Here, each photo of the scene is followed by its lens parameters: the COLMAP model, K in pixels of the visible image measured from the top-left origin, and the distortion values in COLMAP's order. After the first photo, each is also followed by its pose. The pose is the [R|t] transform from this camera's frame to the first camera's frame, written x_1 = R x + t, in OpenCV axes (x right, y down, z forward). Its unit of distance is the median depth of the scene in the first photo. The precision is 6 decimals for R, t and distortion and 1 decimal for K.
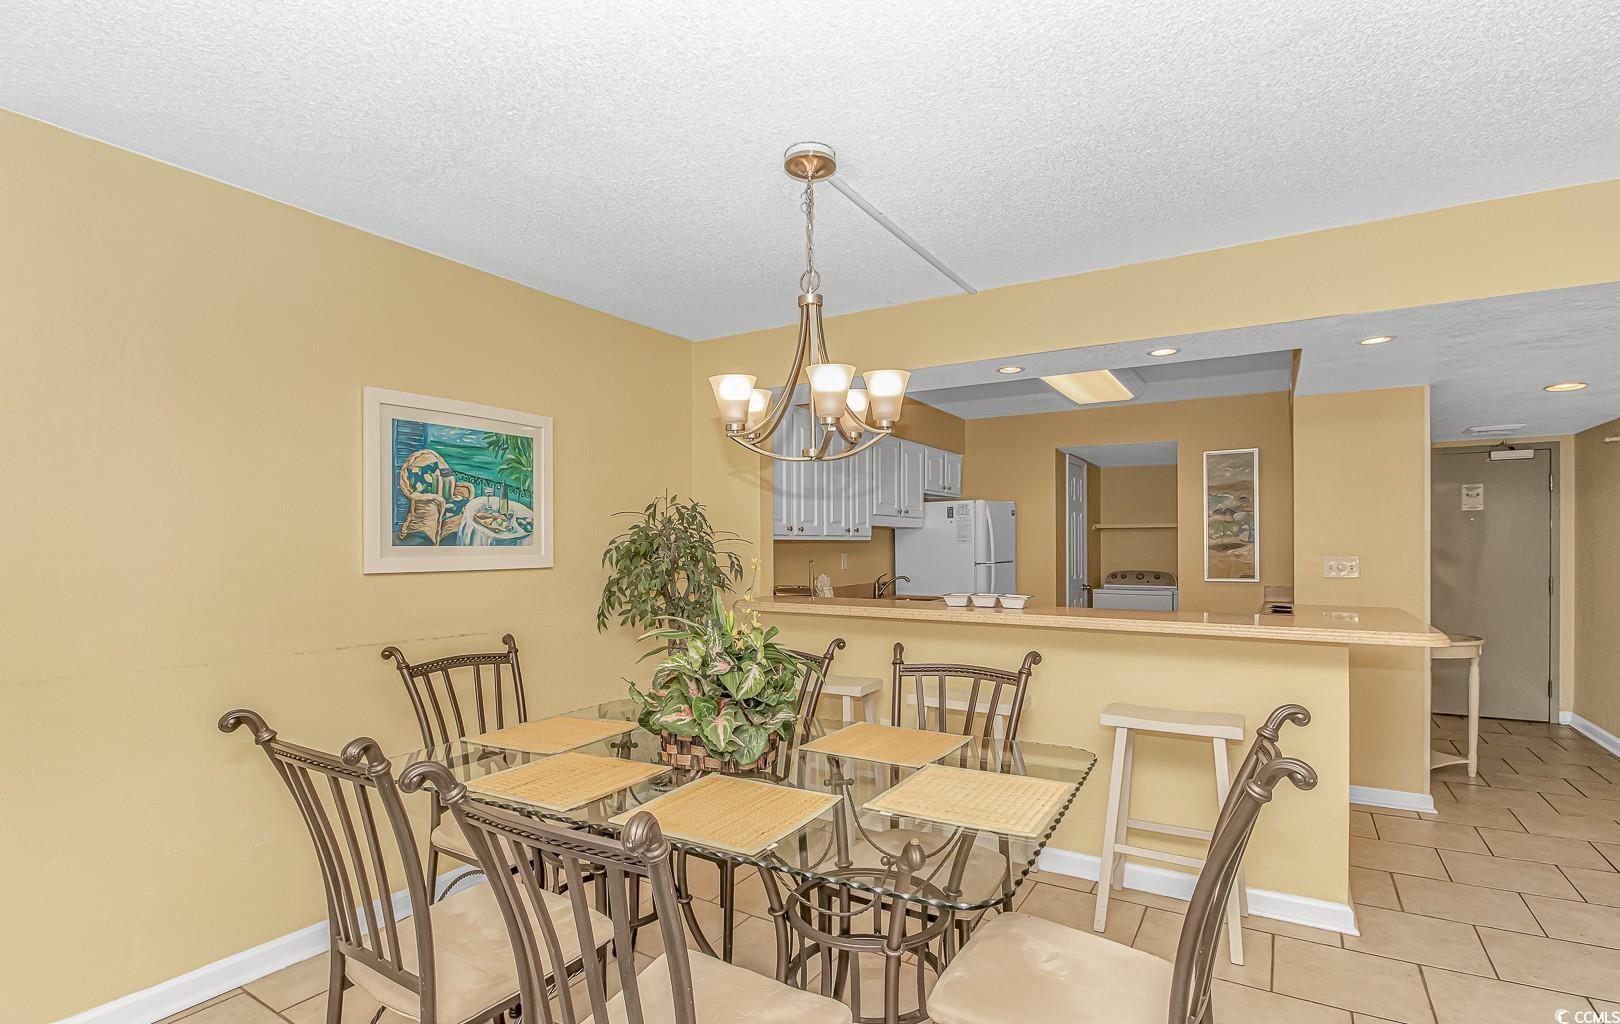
lens RADIAL K [[777.2, 0, 801.5], [0, 777.2, 553.9], [0, 0, 1]] dist [-0.015395, -0.000565]
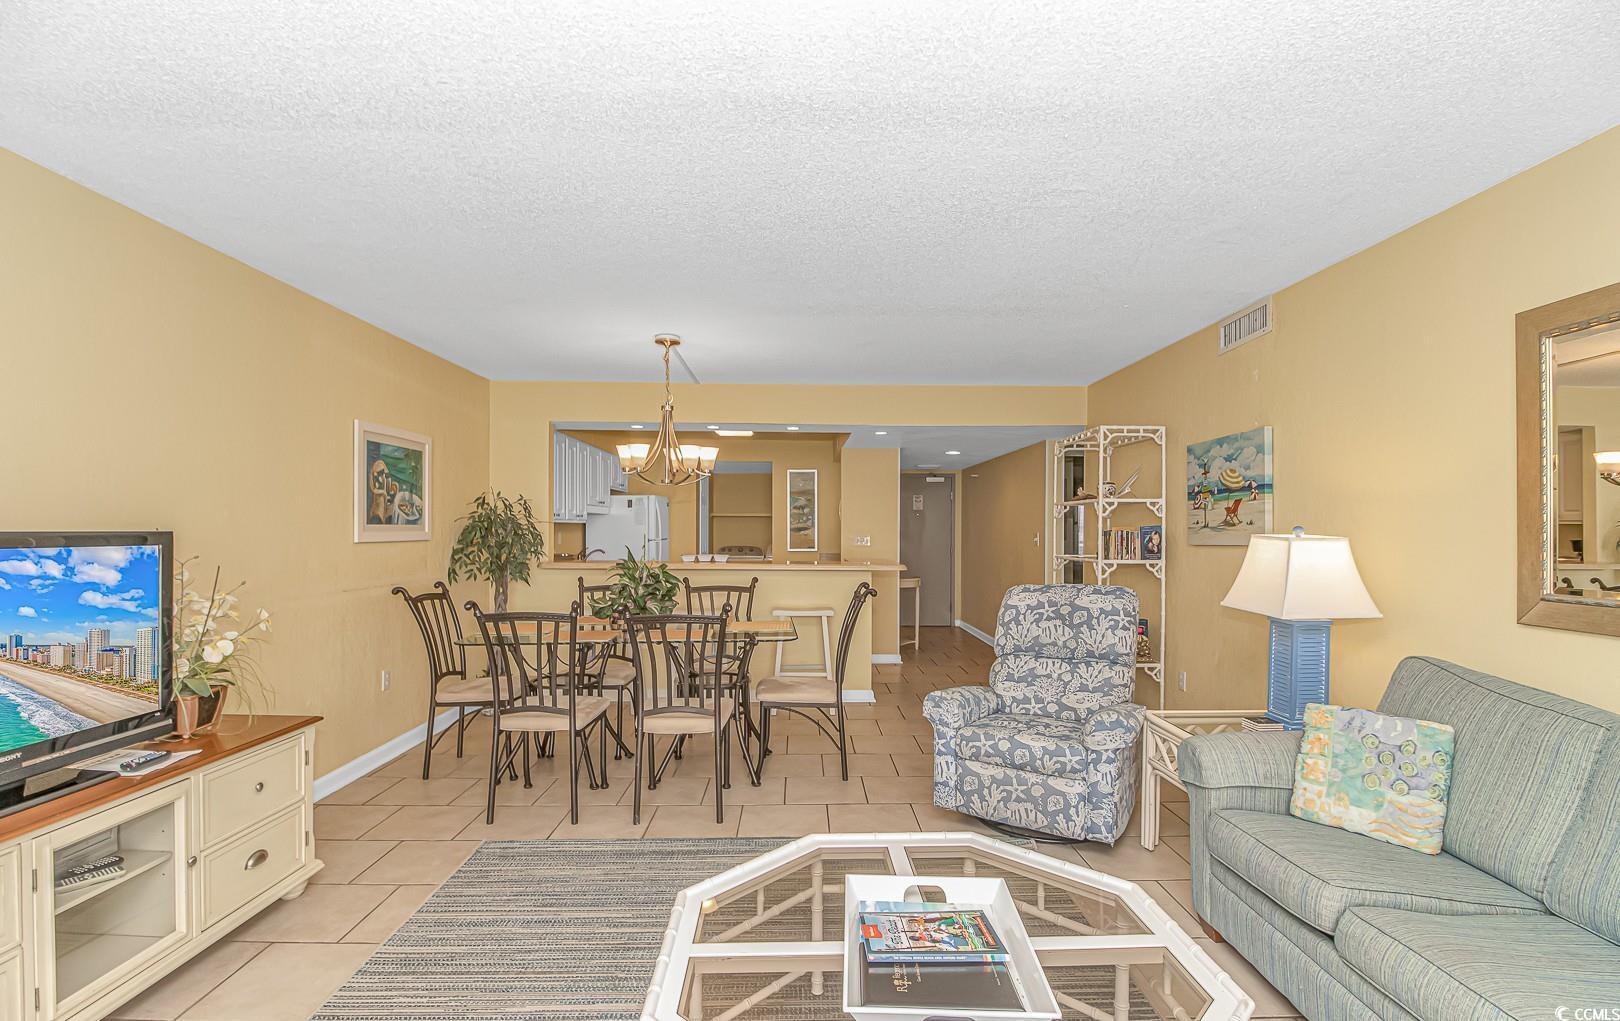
lens RADIAL K [[777.2, 0, 801.5], [0, 777.2, 552.4], [0, 0, 1]] dist [-0.015395, -0.000565]
pose [[0.844868, -0.008396, 0.534908, -0.564756], [-0.002855, 0.999792, 0.020203, 0.010843], [-0.534967, -0.018596, 0.844669, -0.670708]]
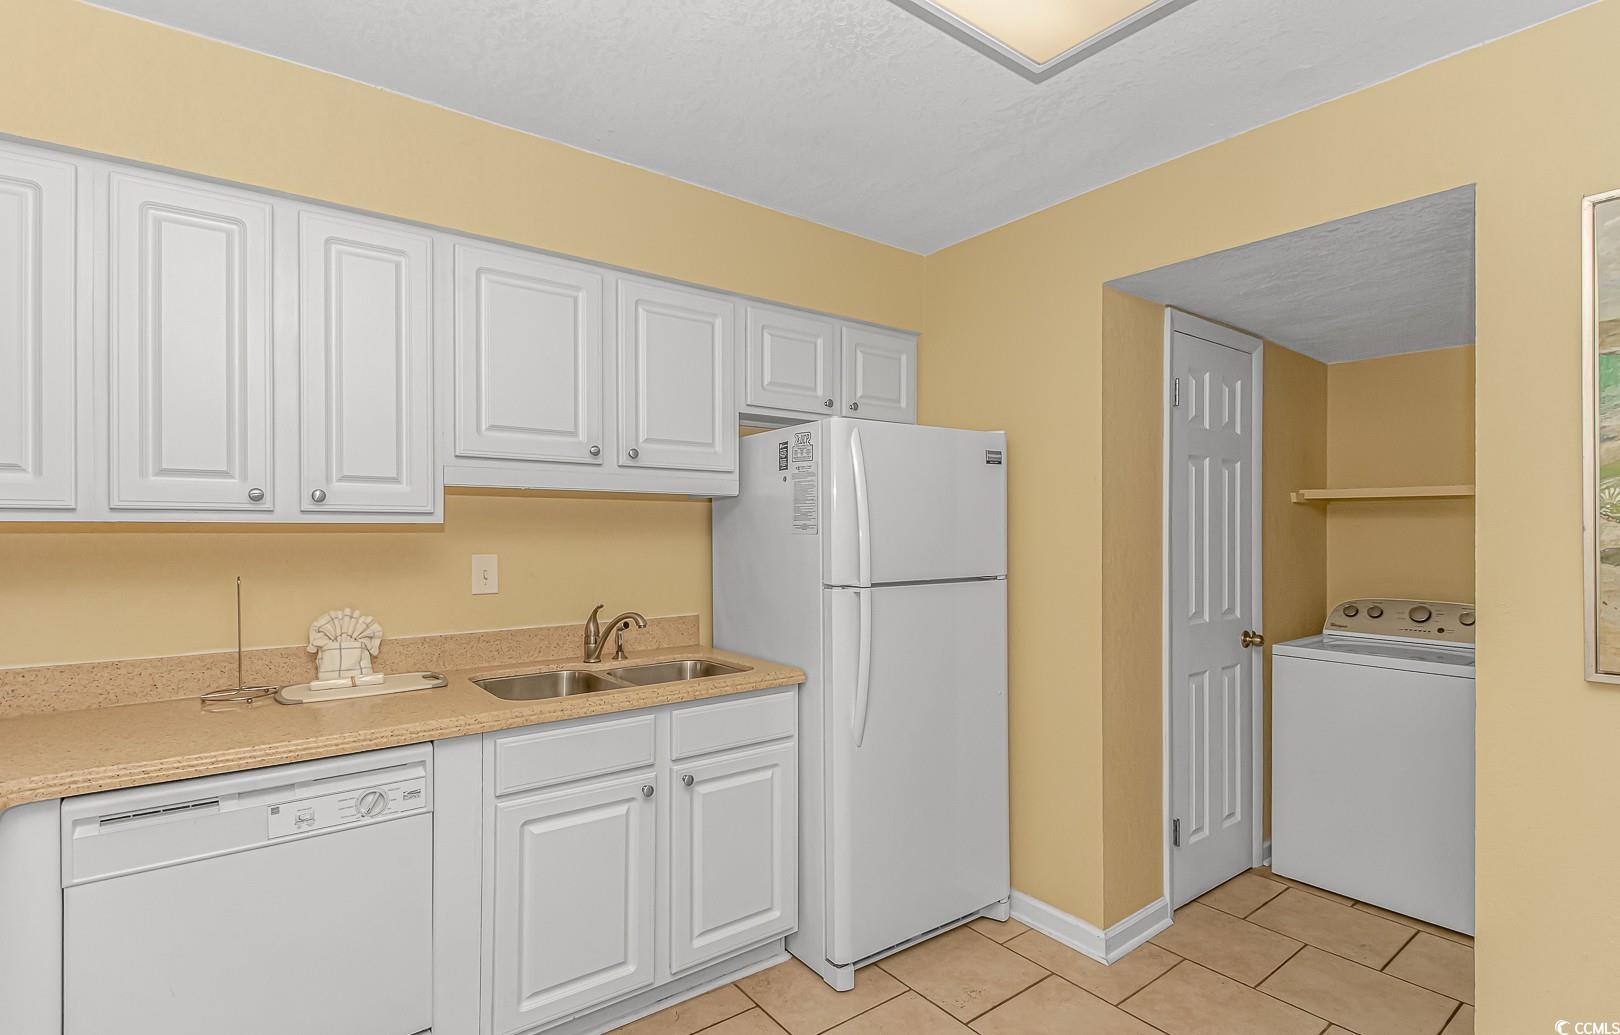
lens RADIAL K [[775.5, 0, 810.0], [0, 775.5, 517.5], [0, 0, 1]] dist [-0.000486, -0.000064]
pose [[0.935099, 0.008776, -0.354279, 0.659869], [-0.014506, 0.999803, -0.013521, -0.029833], [0.354090, 0.017783, 0.935042, 1.183688]]
